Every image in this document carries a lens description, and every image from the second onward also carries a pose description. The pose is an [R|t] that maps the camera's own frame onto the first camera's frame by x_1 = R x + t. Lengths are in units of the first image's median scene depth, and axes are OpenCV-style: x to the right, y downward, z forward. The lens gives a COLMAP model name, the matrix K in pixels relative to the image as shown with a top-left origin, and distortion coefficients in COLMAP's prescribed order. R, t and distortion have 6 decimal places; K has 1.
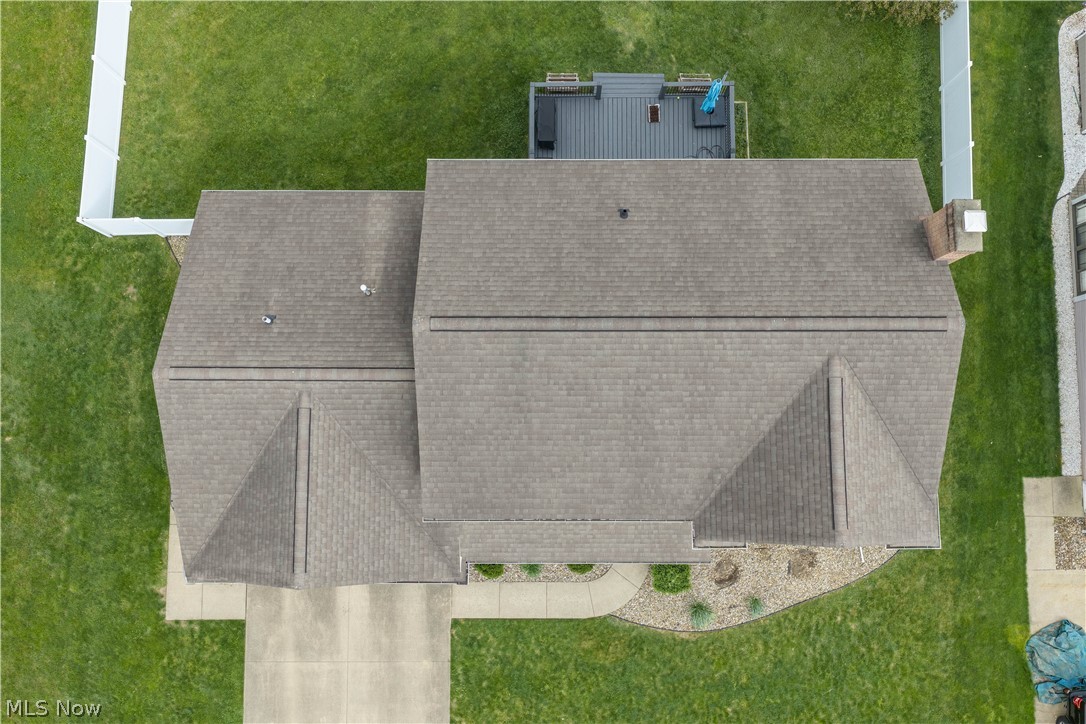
lens RADIAL K [[896.1, 0, 543.0], [0, 896.1, 362.0], [0, 0, 1]] dist [0.010512, -0.014454]
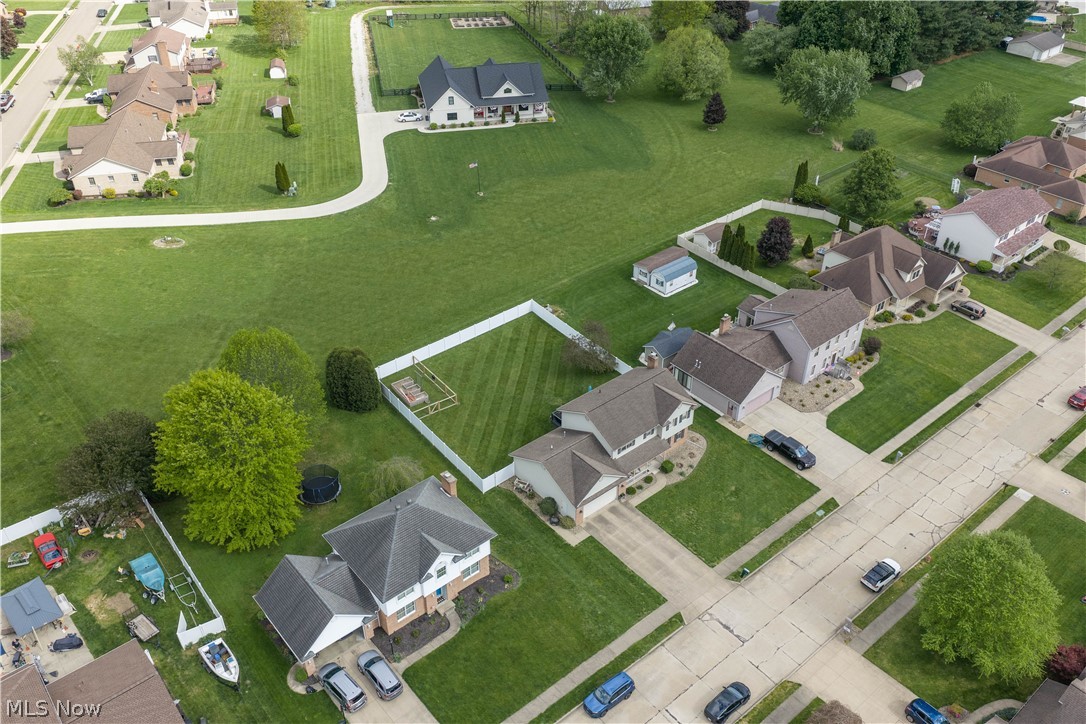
lens RADIAL K [[896.1, 0, 543.0], [0, 896.1, 362.0], [0, 0, 1]] dist [0.010512, -0.014454]
pose [[0.768235, -0.370320, 0.522186, -1.979052], [0.636131, 0.533059, -0.557840, 1.697184], [-0.071776, 0.760731, 0.645086, -1.636403]]
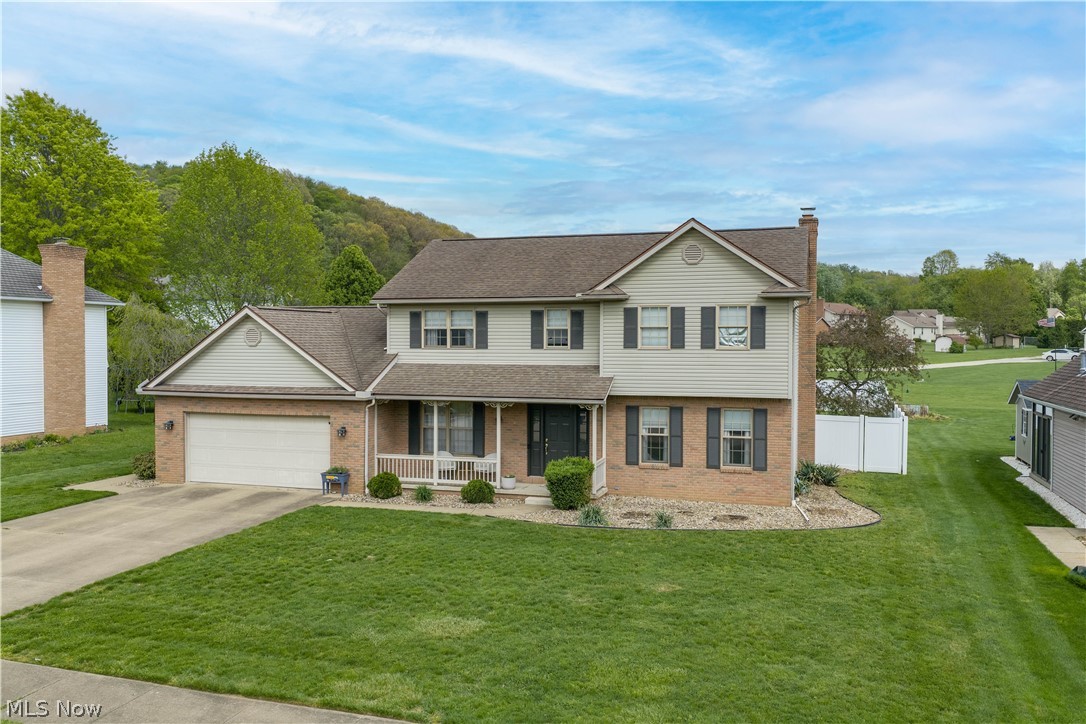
lens RADIAL K [[896.1, 0, 543.0], [0, 896.1, 362.0], [0, 0, 1]] dist [0.010512, -0.014454]
pose [[0.953891, 0.015246, -0.299765, 0.366598], [-0.299084, 0.132461, -0.944988, 1.026564], [0.025300, 0.991071, 0.130913, 0.753396]]
